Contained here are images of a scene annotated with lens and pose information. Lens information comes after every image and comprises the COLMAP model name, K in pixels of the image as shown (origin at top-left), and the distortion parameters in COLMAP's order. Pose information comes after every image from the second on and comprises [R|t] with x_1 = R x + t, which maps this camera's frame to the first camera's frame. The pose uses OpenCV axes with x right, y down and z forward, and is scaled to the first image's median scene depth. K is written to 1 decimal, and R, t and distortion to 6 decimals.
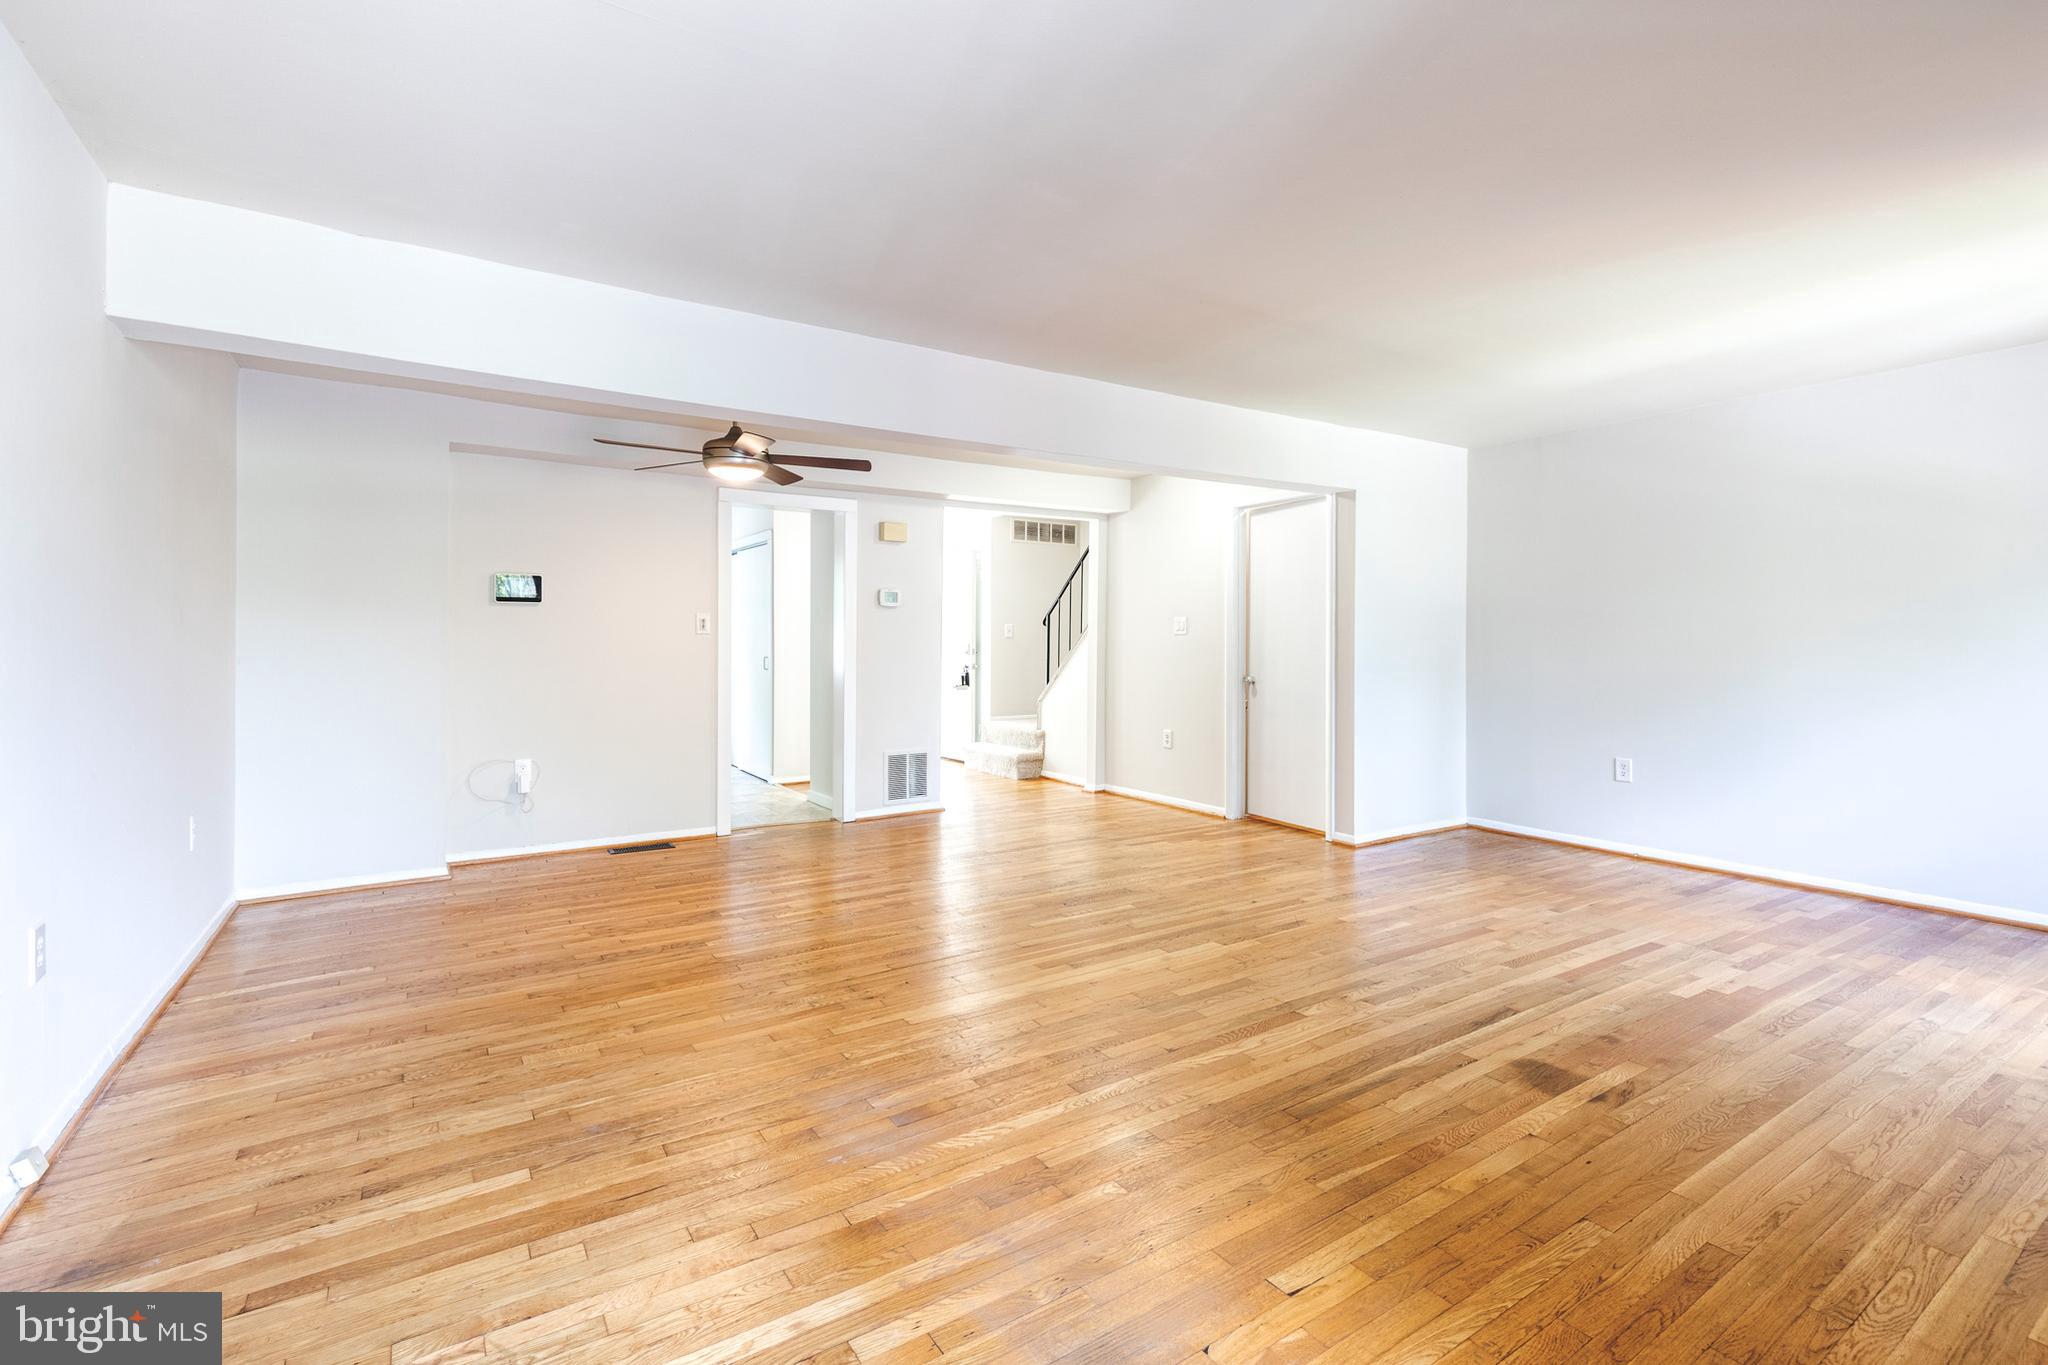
lens RADIAL K [[931.8, 0, 1038.9], [0, 931.8, 646.4], [0, 0, 1]] dist [0.010512, -0.001245]
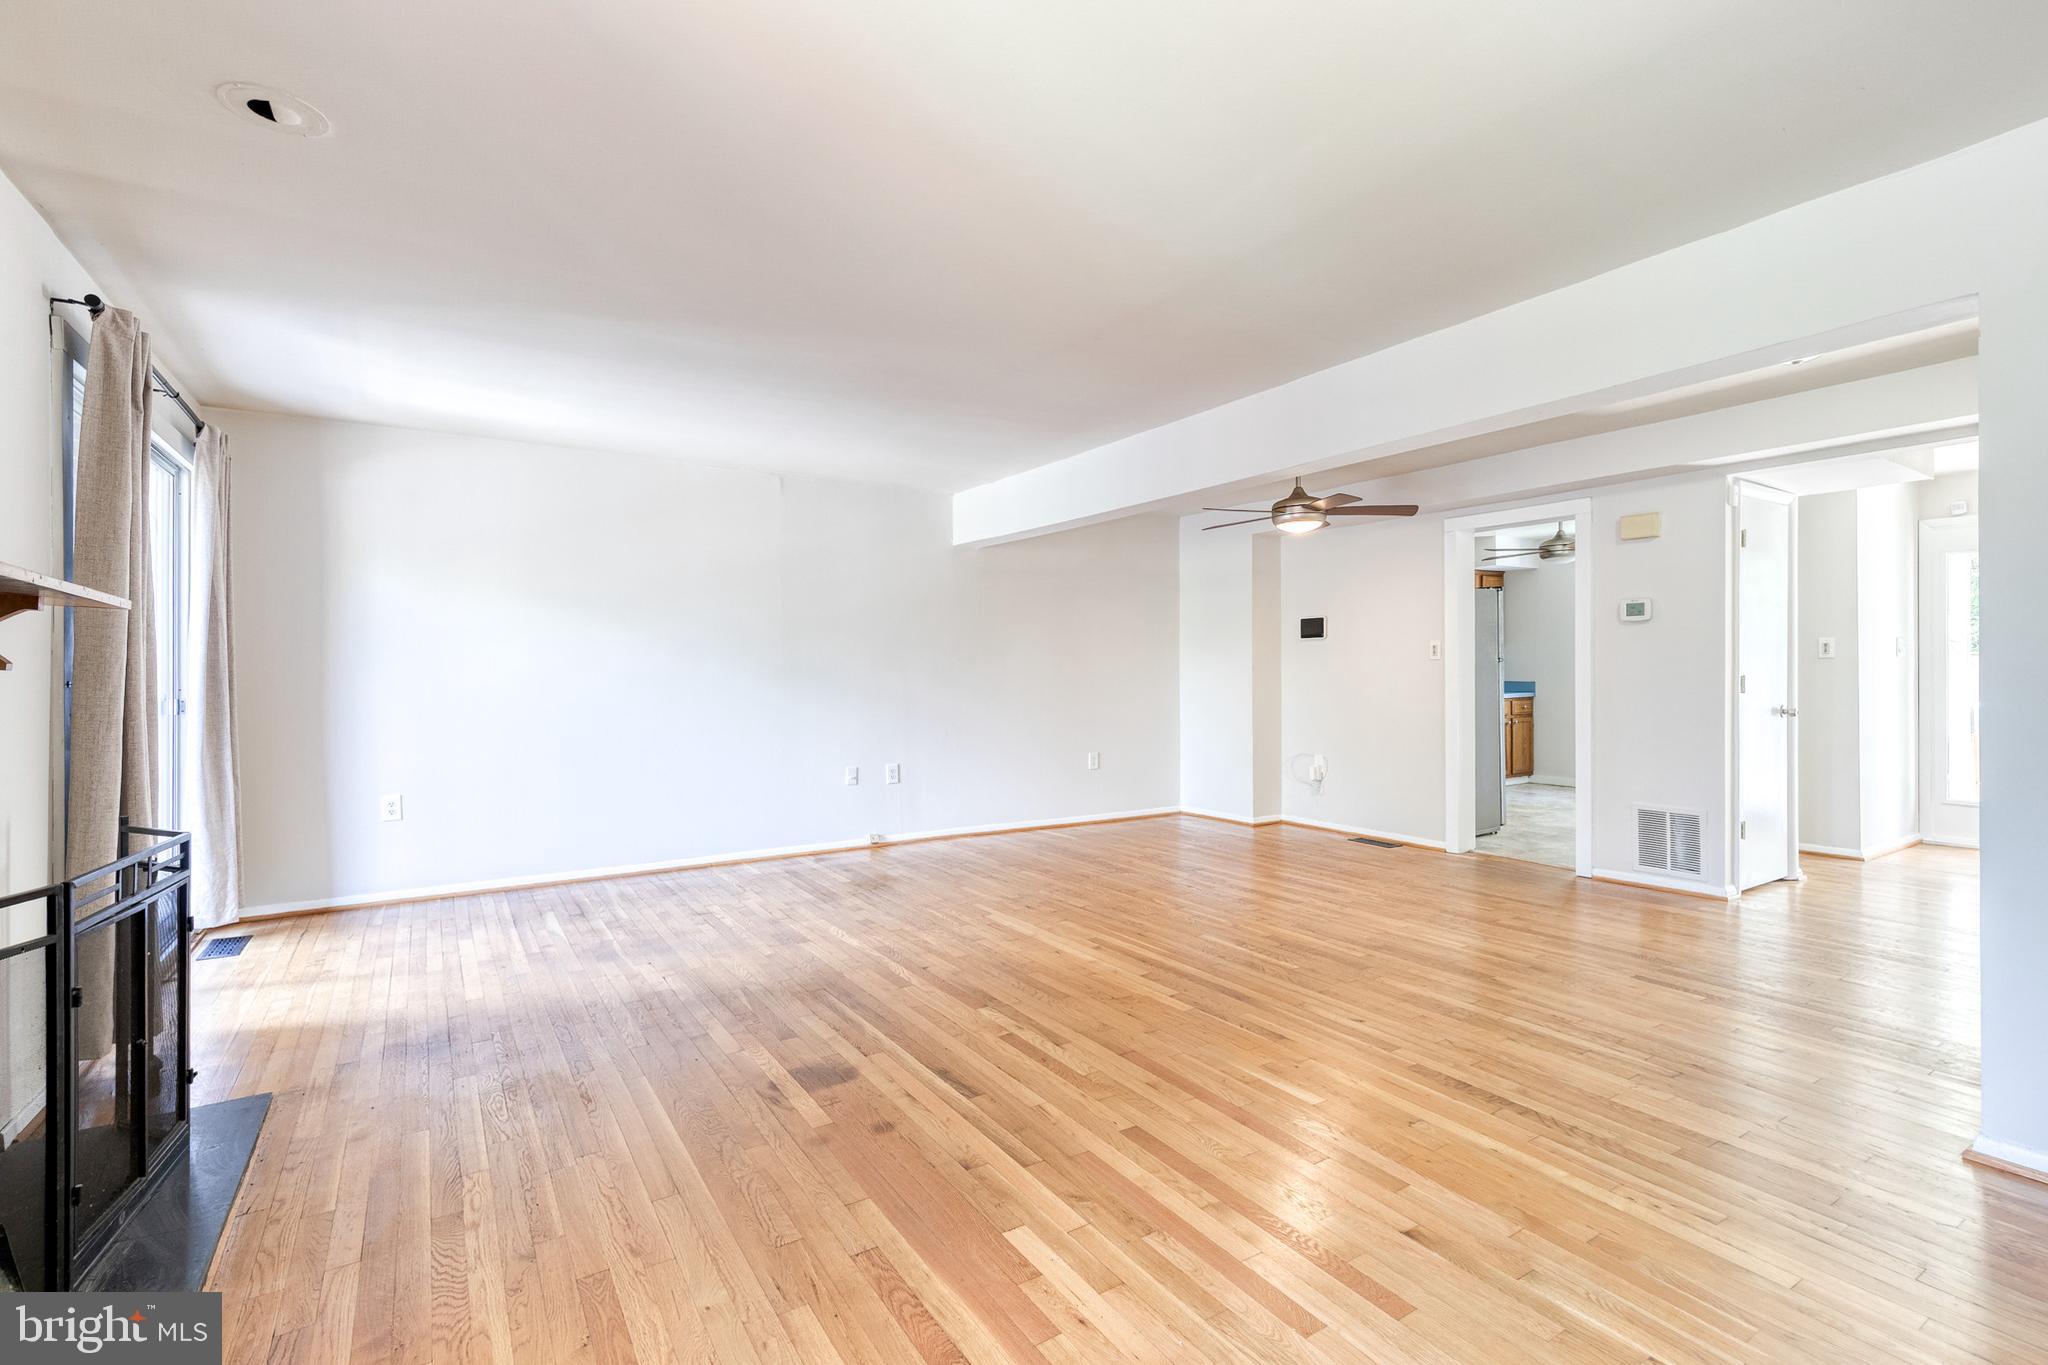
lens RADIAL K [[926.7, 0, 1040.3], [0, 926.7, 679.5], [0, 0, 1]] dist [0.012154, -0.000800]
pose [[-0.000926, 0.010223, -0.999947, 1.008772], [0.002782, 0.999944, 0.010221, -0.003267], [0.999996, -0.002773, -0.000955, 0.788500]]
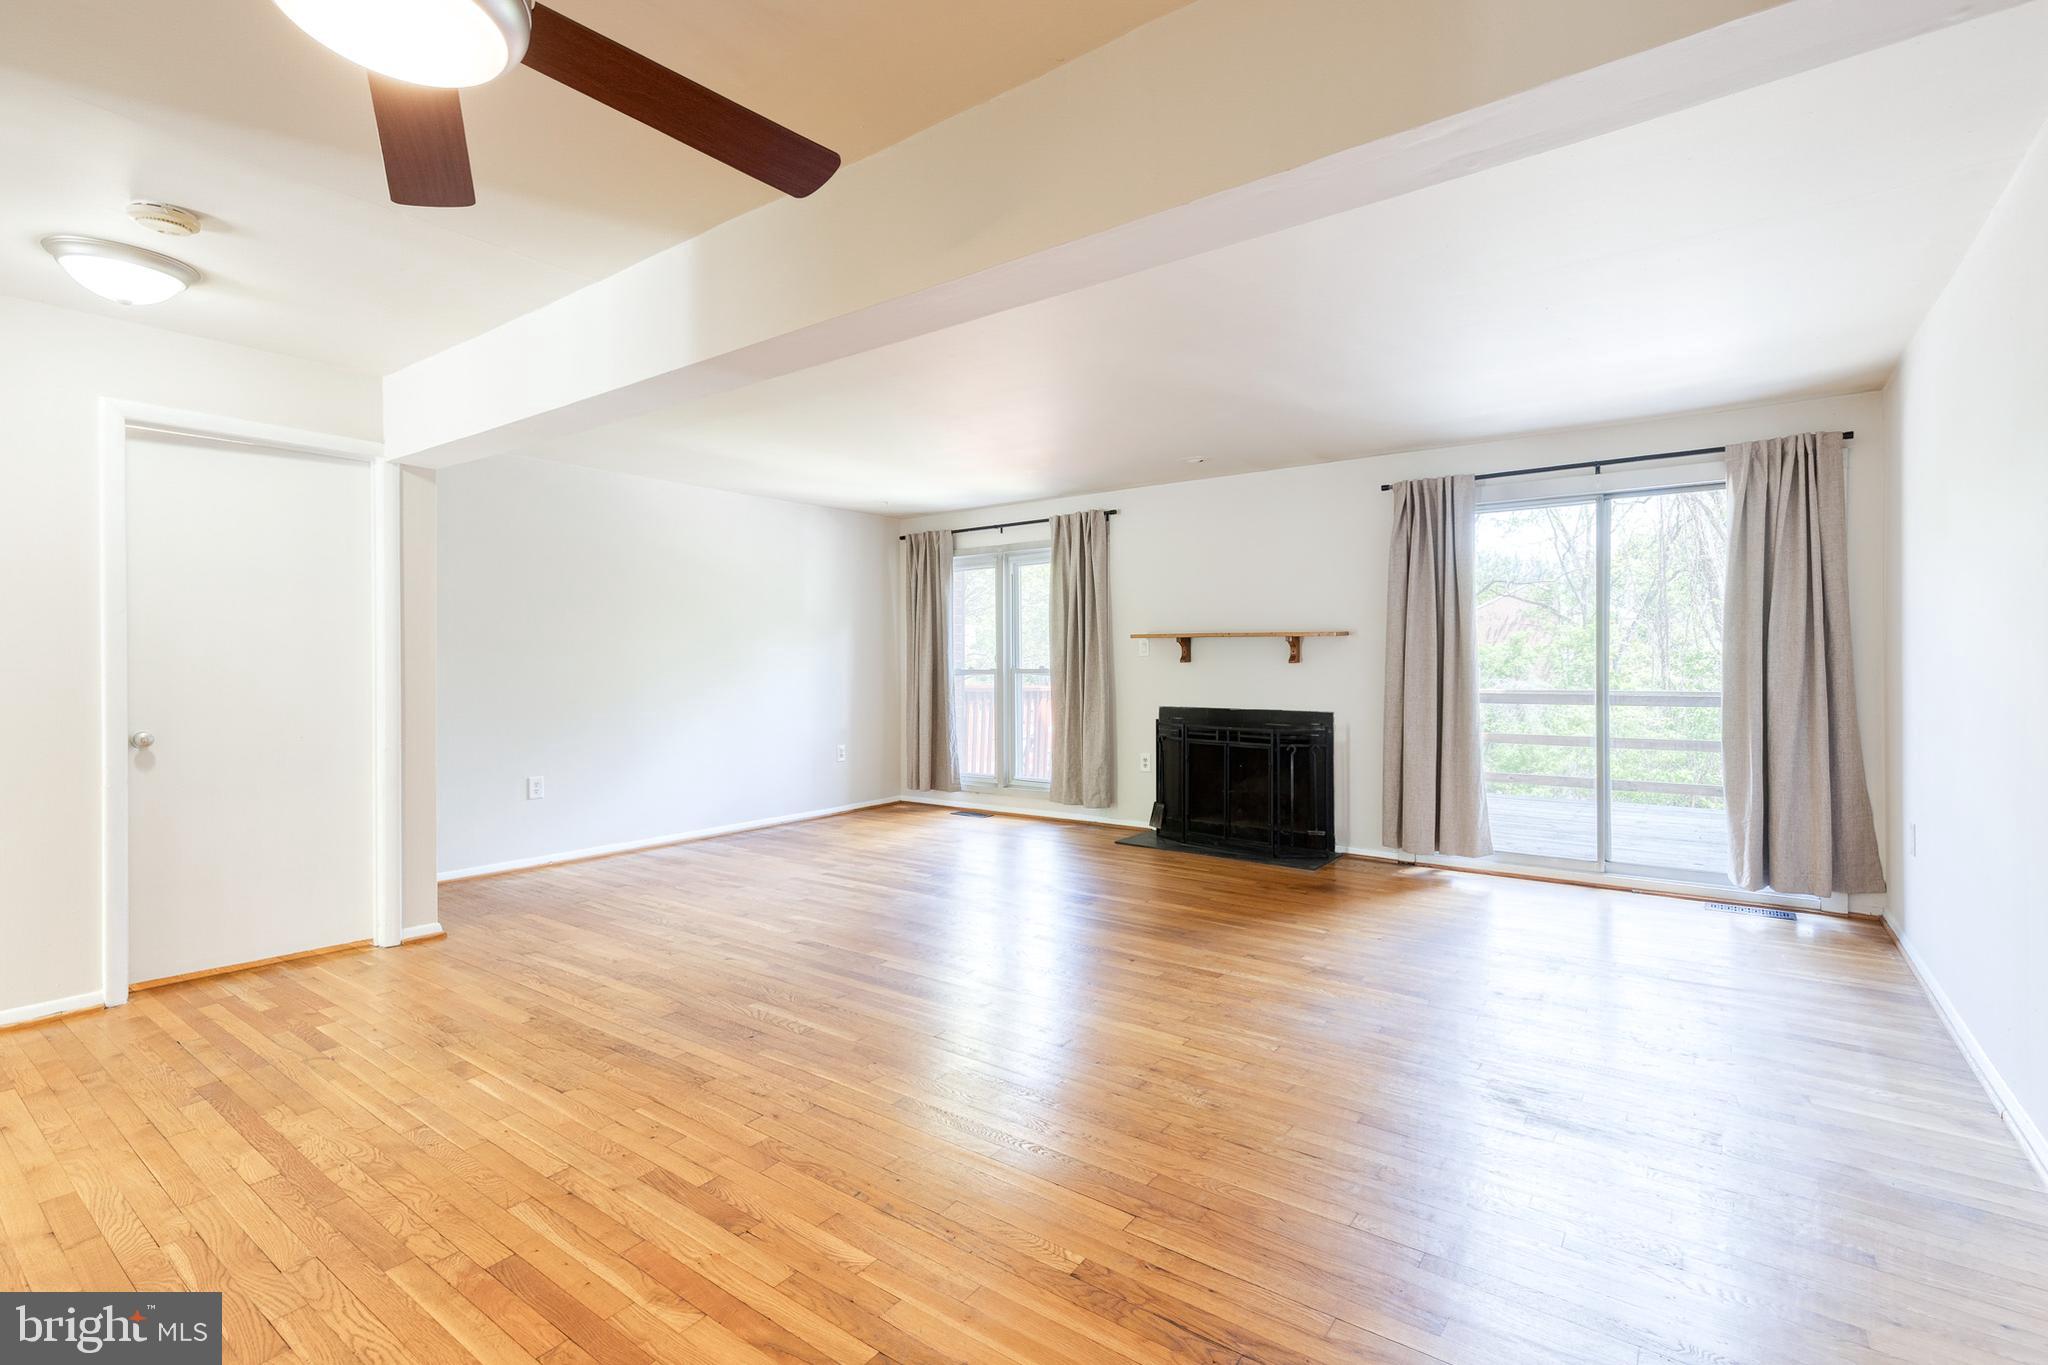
lens RADIAL K [[935.8, 0, 1051.0], [0, 935.8, 666.1], [0, 0, 1]] dist [0.001092, -0.000219]
pose [[-0.360928, -0.000914, 0.932593, -0.749010], [0.006865, 0.999970, 0.003637, -0.007537], [-0.932568, 0.007715, -0.360911, 1.085267]]
